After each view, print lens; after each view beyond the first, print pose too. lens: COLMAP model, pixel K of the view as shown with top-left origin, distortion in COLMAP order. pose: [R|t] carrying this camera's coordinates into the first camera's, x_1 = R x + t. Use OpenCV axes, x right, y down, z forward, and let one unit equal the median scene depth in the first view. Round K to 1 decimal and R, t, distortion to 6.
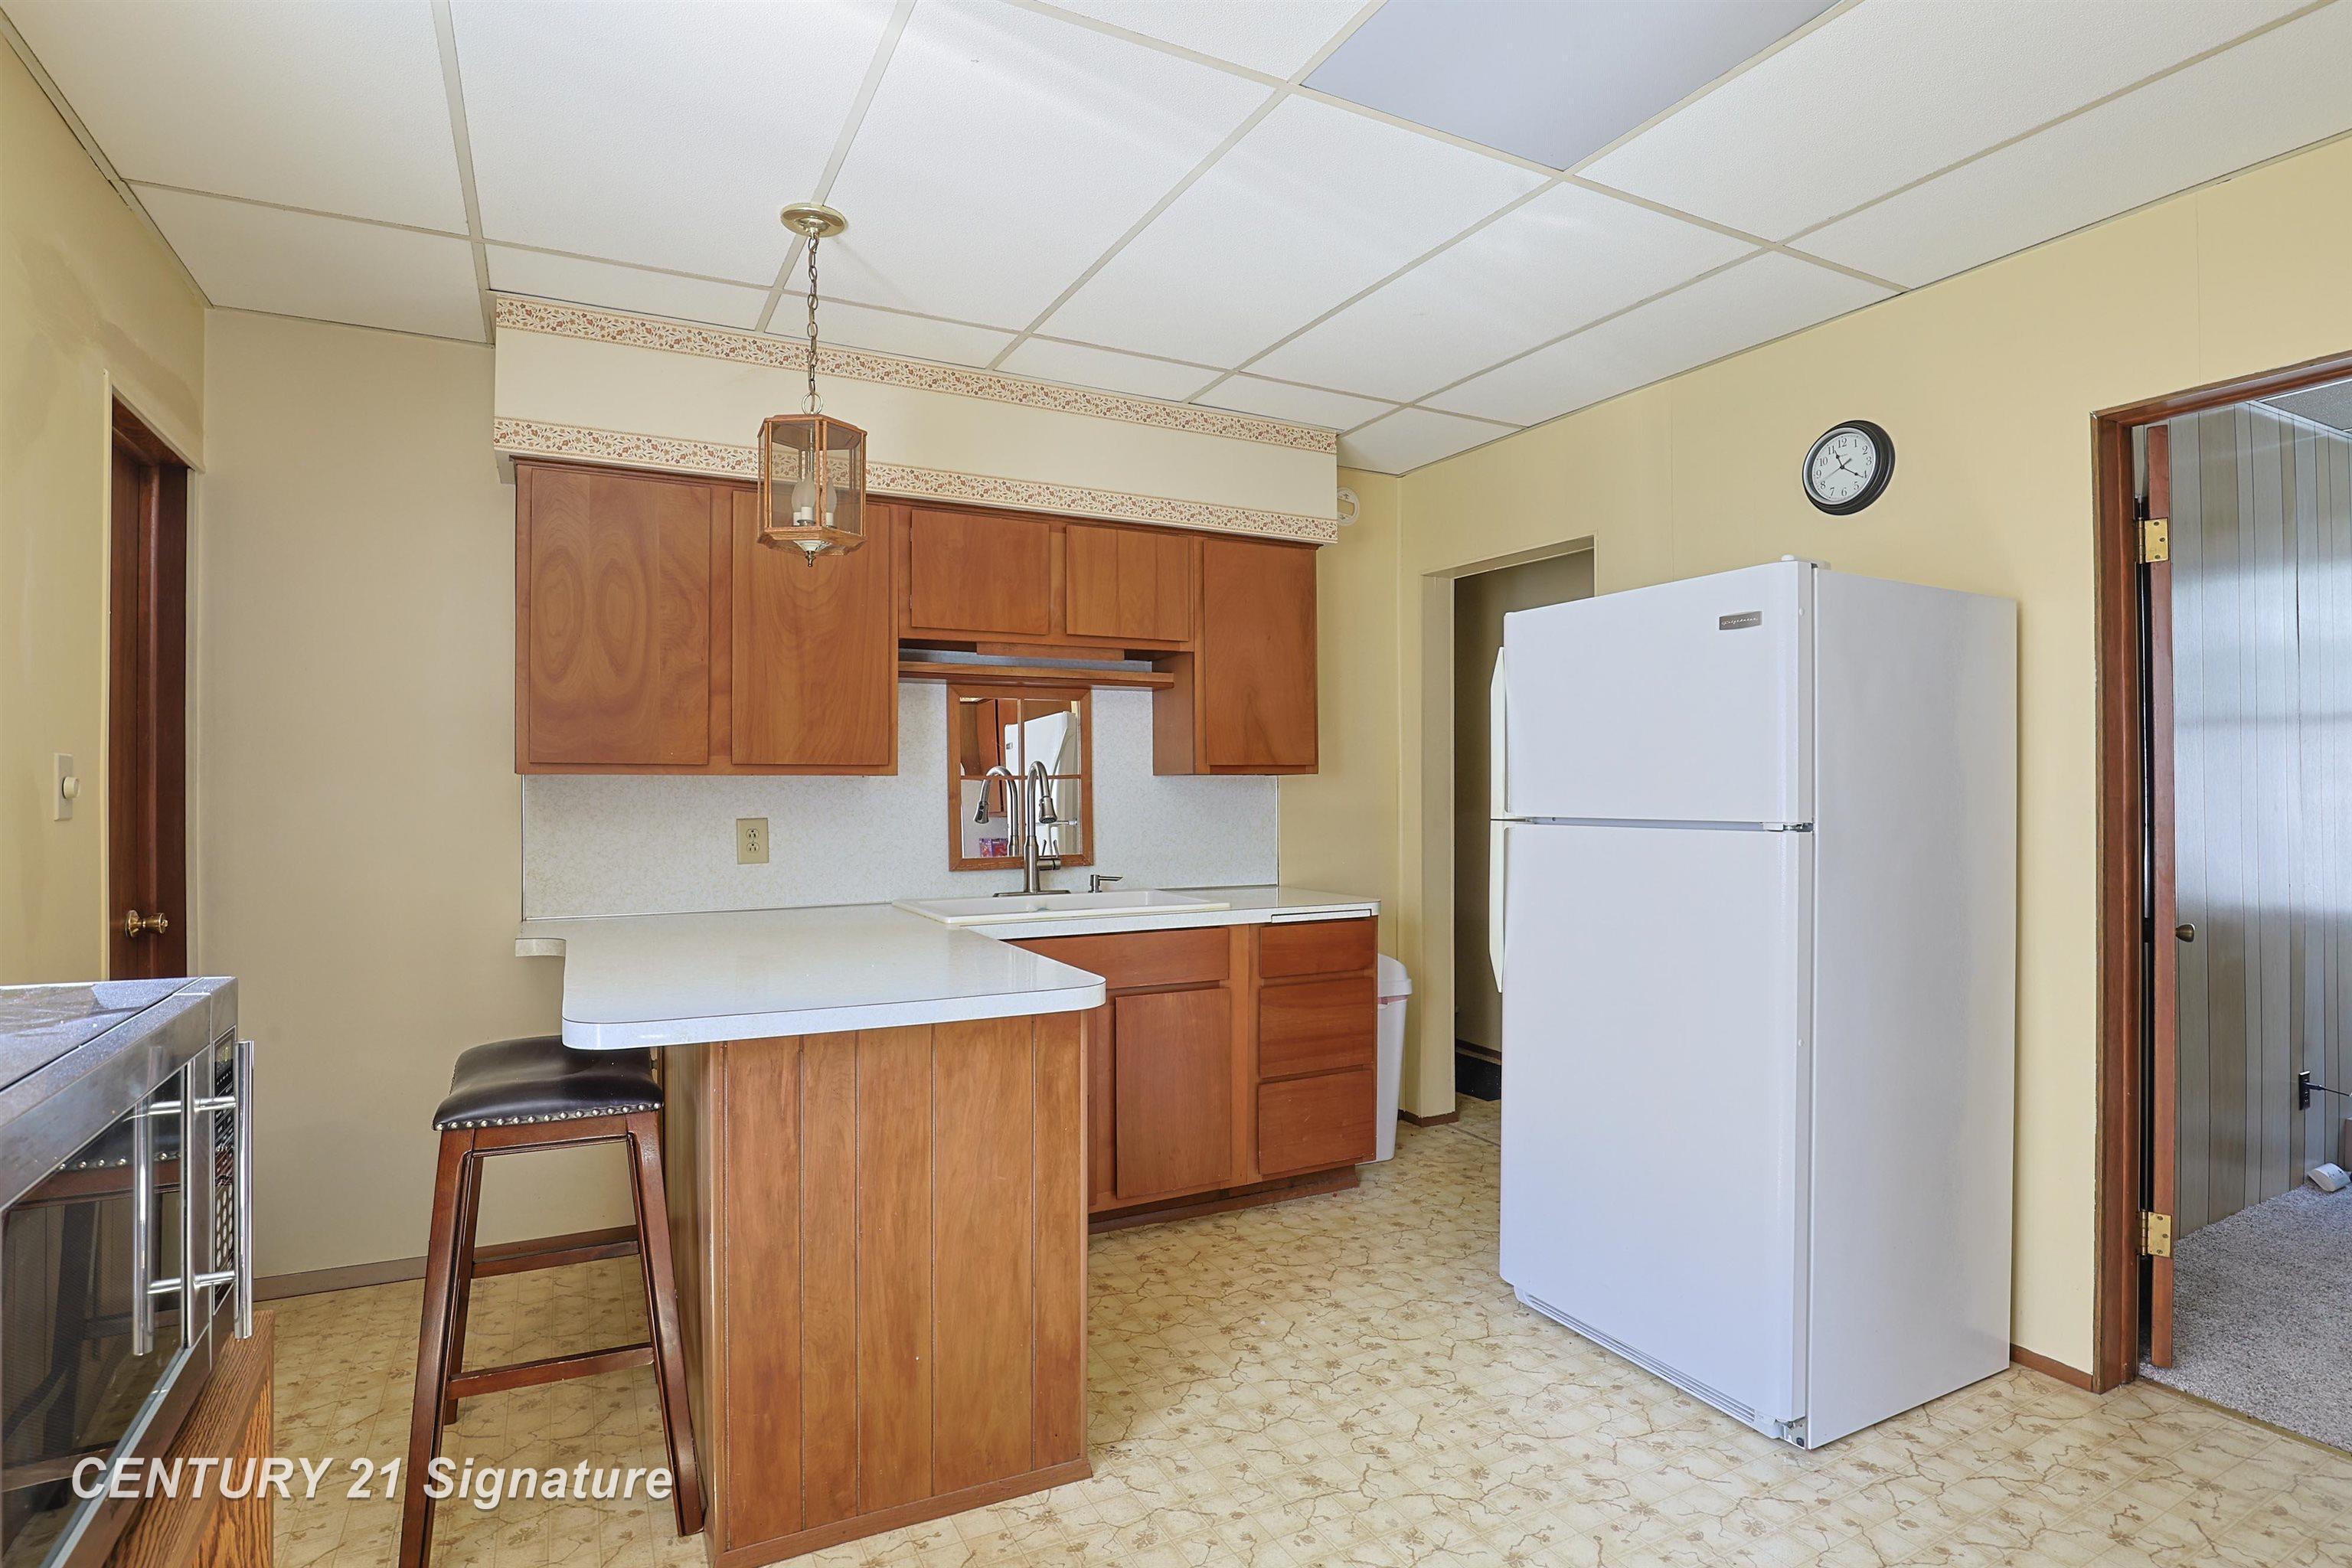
lens RADIAL K [[1186.5, 0, 1162.8], [0, 1186.5, 780.1], [0, 0, 1]] dist [-0.027179, -0.000369]
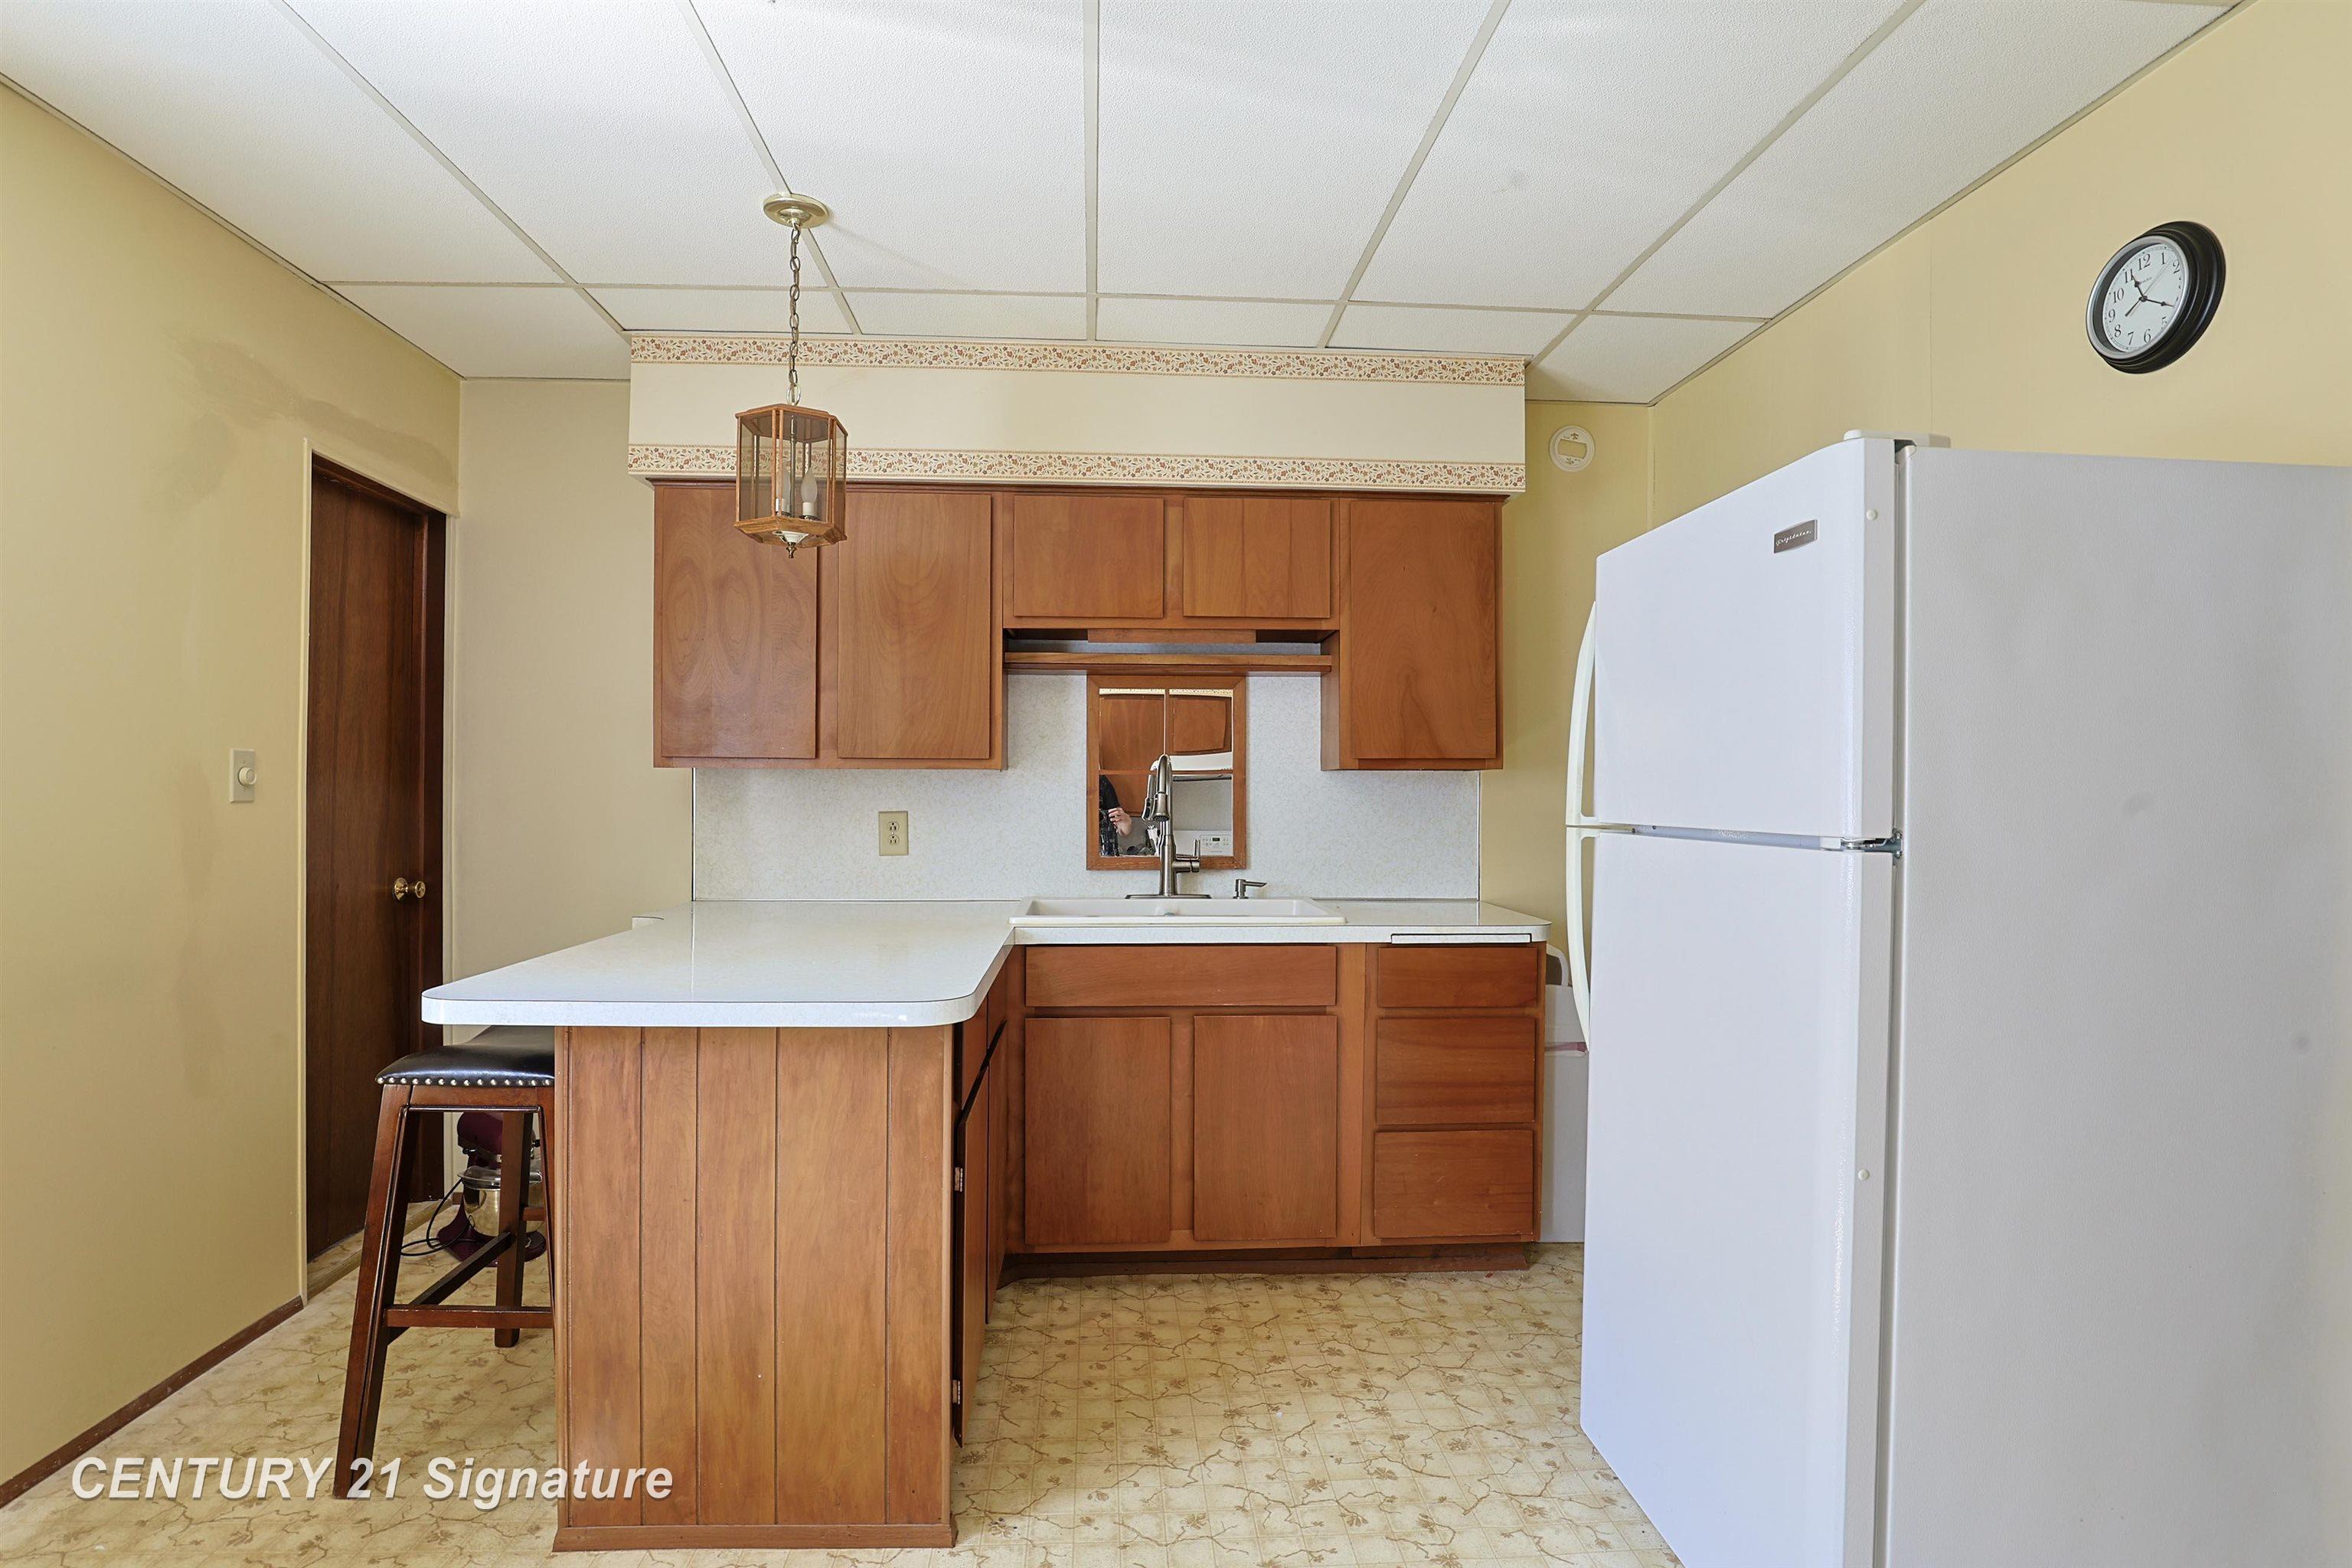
lens RADIAL K [[1186.5, 0, 1162.8], [0, 1186.5, 780.1], [0, 0, 1]] dist [-0.027179, -0.000369]
pose [[0.914295, 0.004213, -0.405027, 0.323173], [-0.004352, 0.999990, 0.000577, 0.003952], [0.405026, 0.001235, 0.914305, 0.177874]]
